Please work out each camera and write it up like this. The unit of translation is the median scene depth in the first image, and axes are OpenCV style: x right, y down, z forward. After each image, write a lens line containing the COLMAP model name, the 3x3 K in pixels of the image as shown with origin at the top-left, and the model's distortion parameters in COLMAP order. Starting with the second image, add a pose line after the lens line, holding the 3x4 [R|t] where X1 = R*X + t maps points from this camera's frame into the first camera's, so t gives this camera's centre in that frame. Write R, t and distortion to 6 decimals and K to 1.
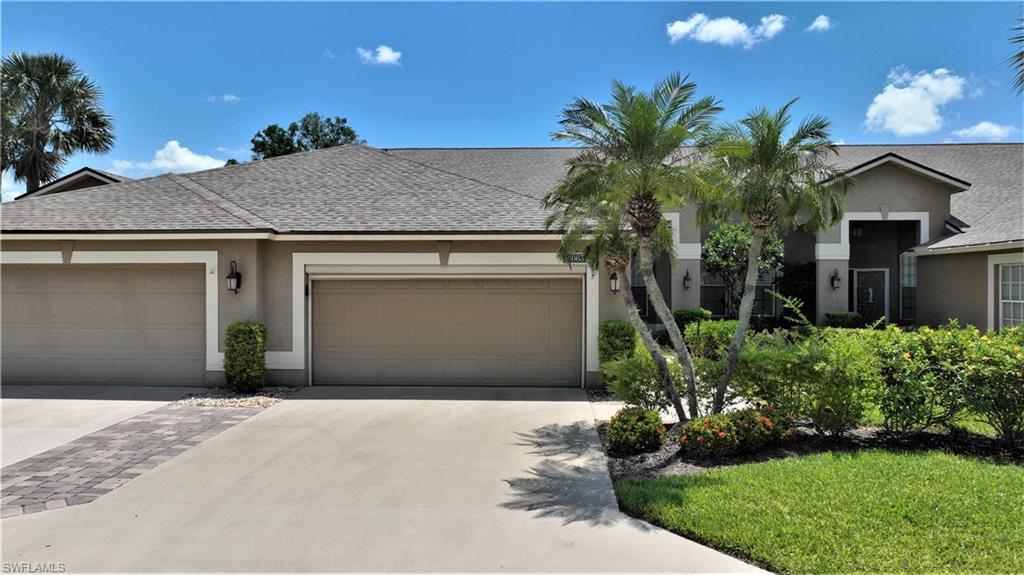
lens RADIAL K [[723.2, 0, 514.1], [0, 723.2, 289.5], [0, 0, 1]] dist [0.005457, 0.004132]
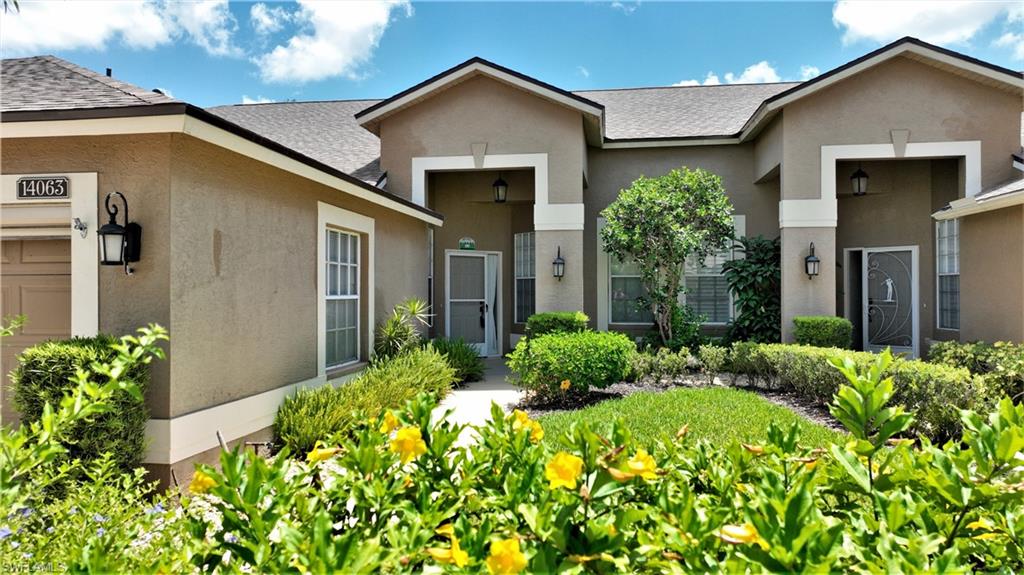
lens RADIAL K [[723.2, 0, 509.5], [0, 723.2, 286.2], [0, 0, 1]] dist [0.005457, 0.004132]
pose [[0.994737, -0.001691, -0.102450, 0.264109], [0.000229, 0.999898, -0.014284, 0.014130], [0.102464, 0.014185, 0.994636, 0.400892]]
